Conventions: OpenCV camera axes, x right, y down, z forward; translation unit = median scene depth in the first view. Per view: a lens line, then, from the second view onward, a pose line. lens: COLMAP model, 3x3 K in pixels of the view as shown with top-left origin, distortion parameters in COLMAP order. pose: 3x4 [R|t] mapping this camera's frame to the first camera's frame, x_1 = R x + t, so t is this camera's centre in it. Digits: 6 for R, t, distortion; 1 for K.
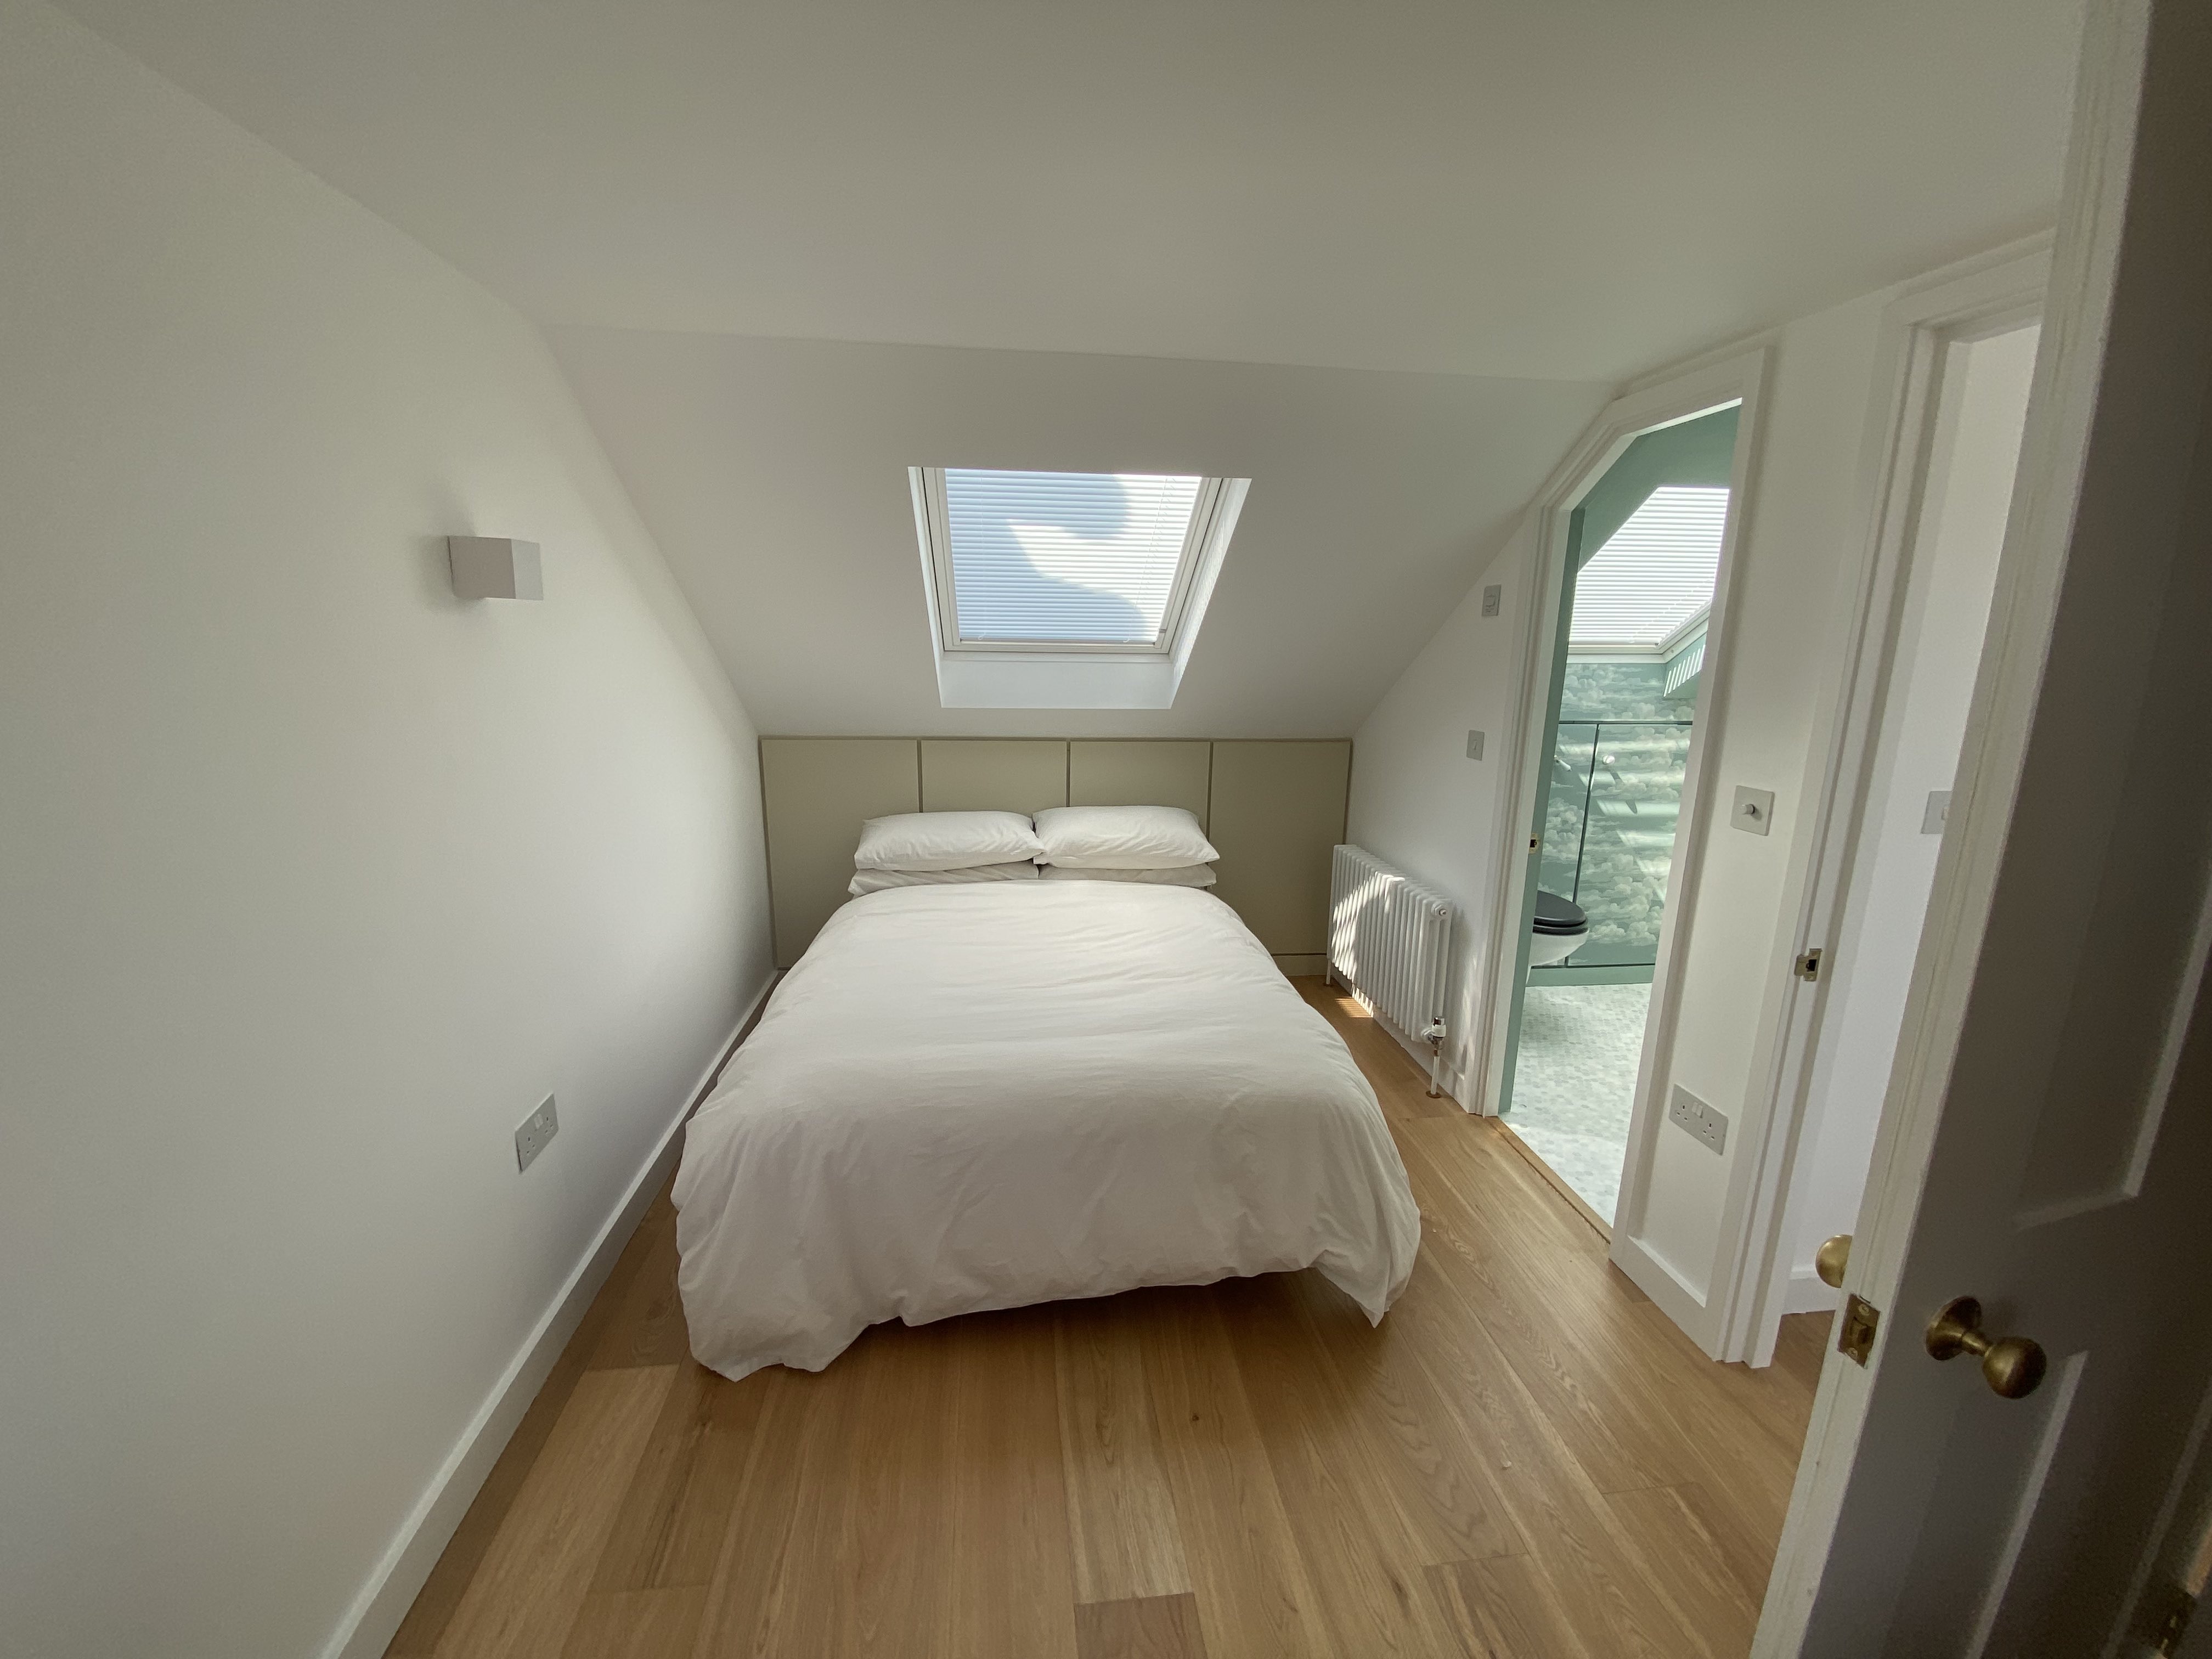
lens RADIAL K [[885.7, 0, 1108.4], [0, 885.7, 839.9], [0, 0, 1]] dist [0.001024, 0.000025]
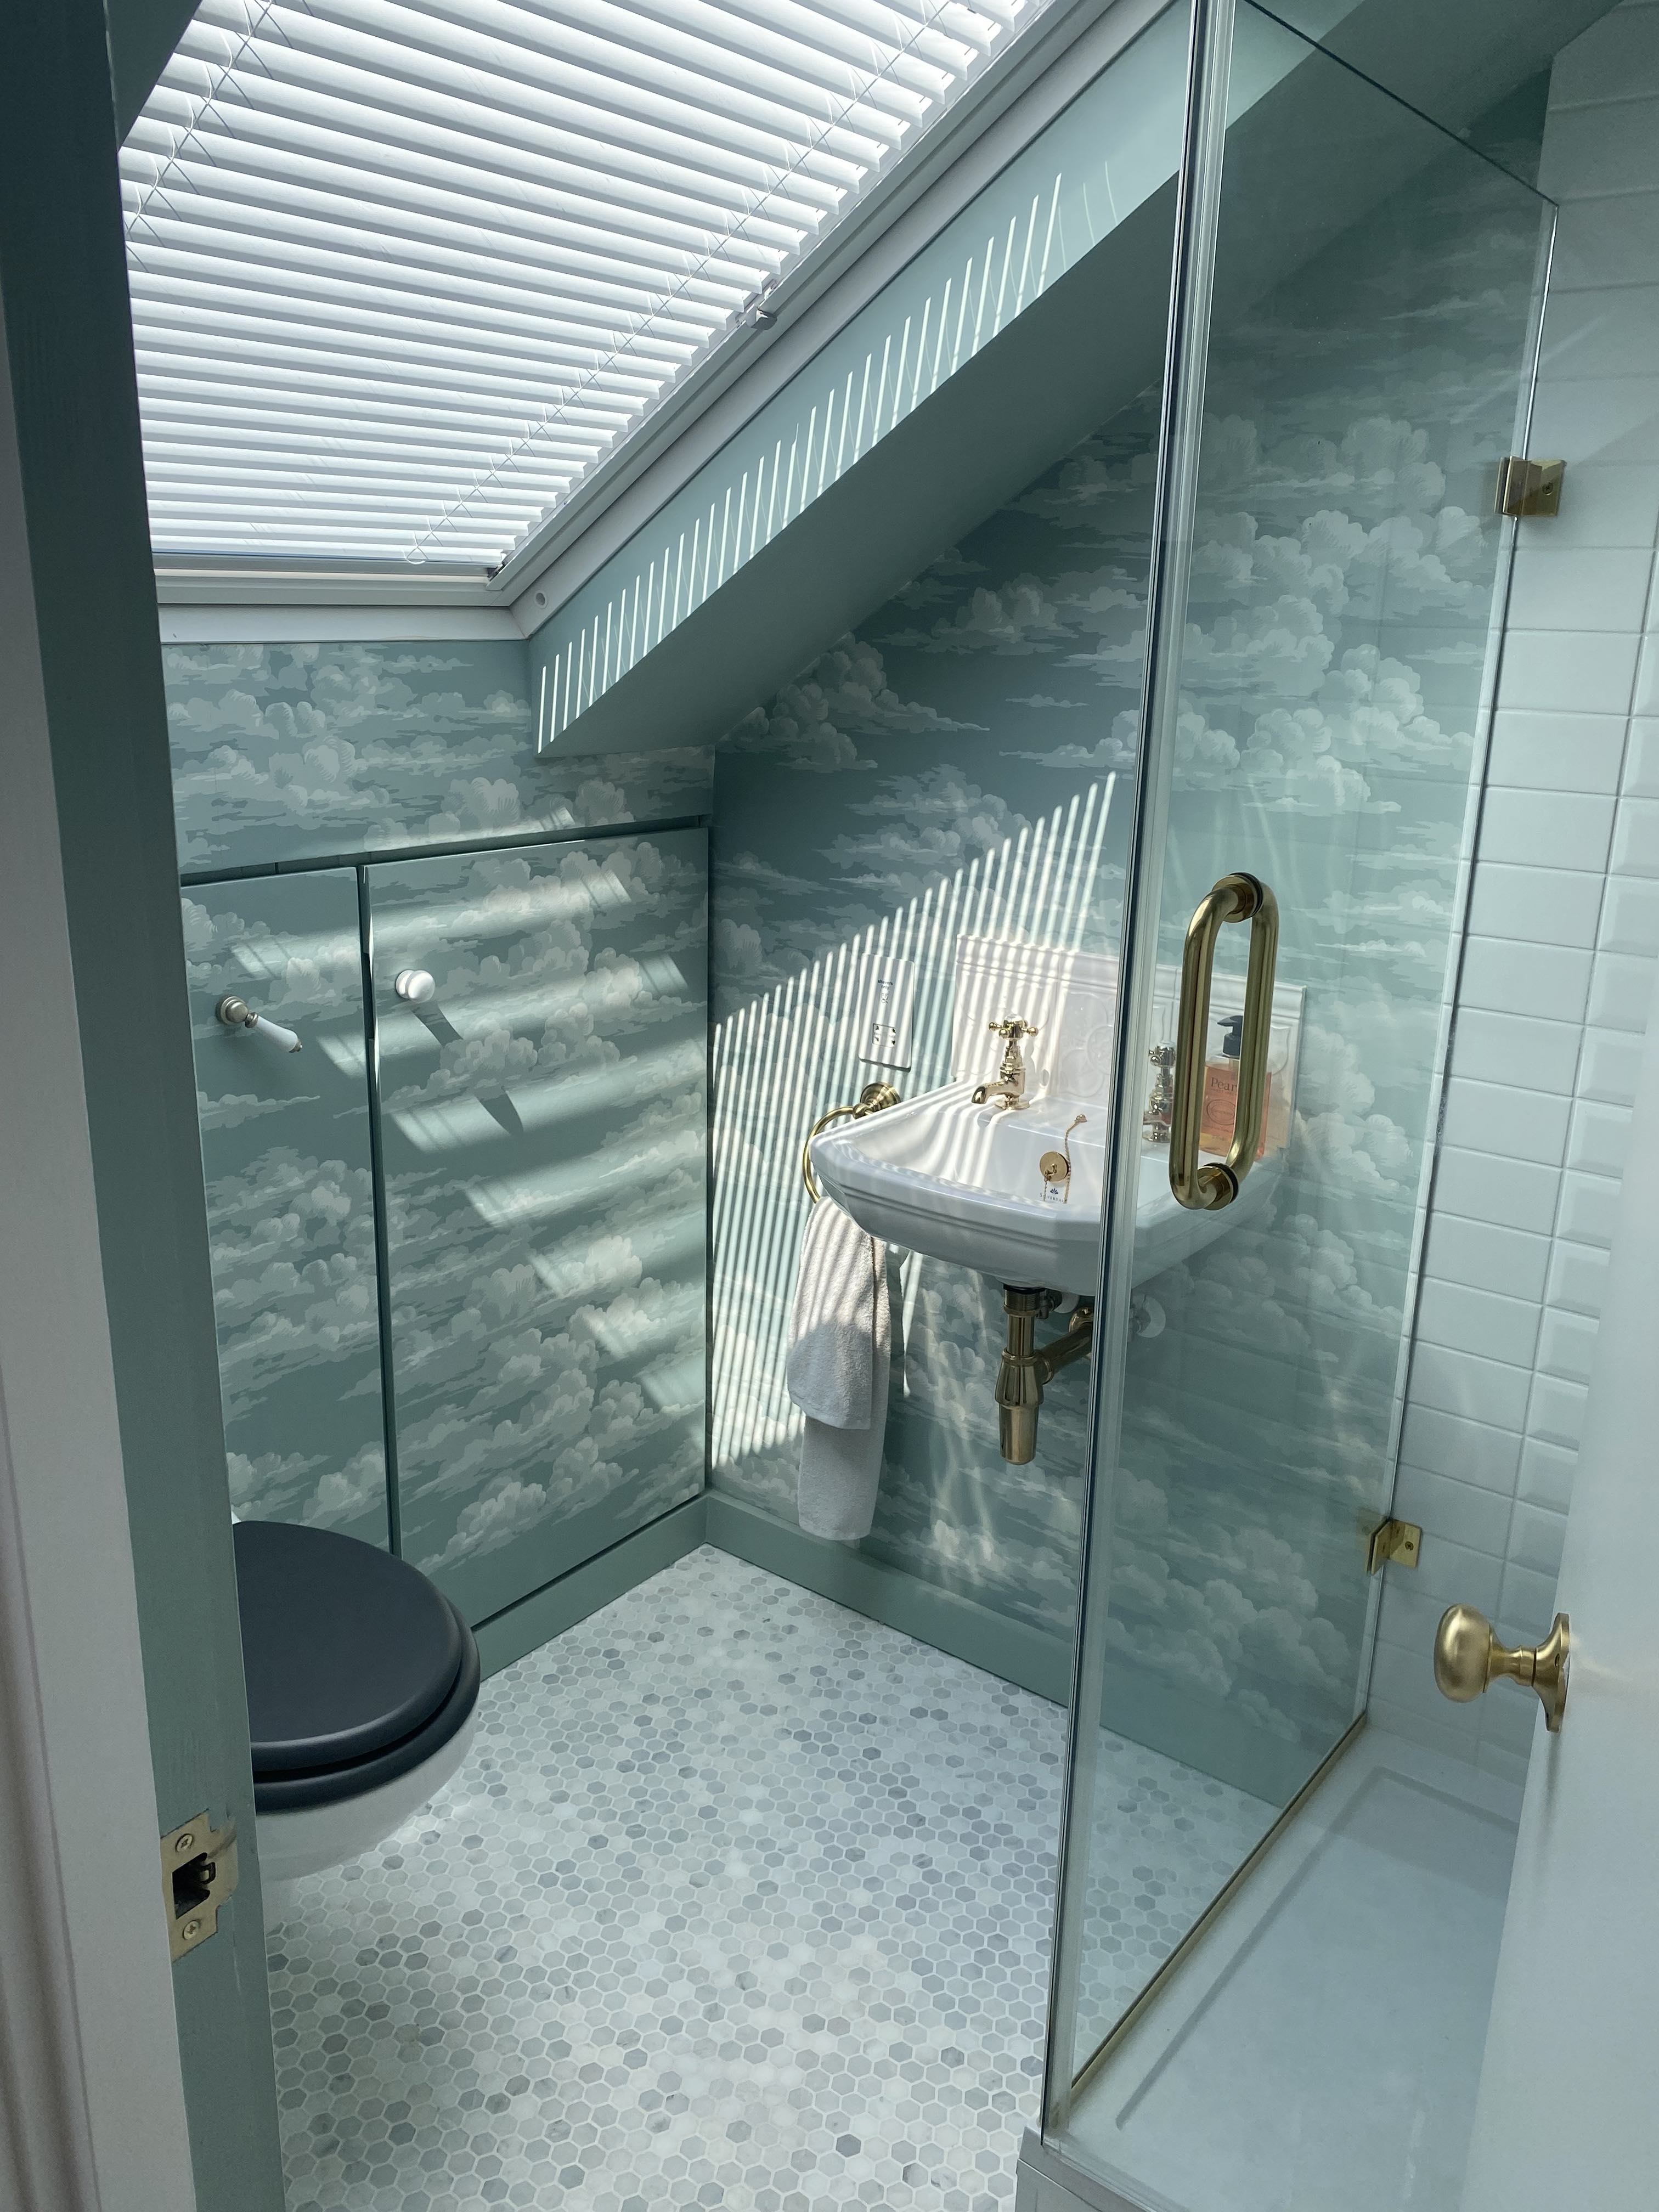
lens RADIAL K [[1715.6, 0, 832.6], [0, 1715.6, 1101.3], [0, 0, 1]] dist [0.035427, -0.001654]
pose [[0.702009, -0.200086, 0.683483, 0.266826], [0.140556, 0.979770, 0.142456, -0.111595], [-0.698160, -0.003937, 0.715931, 0.497579]]
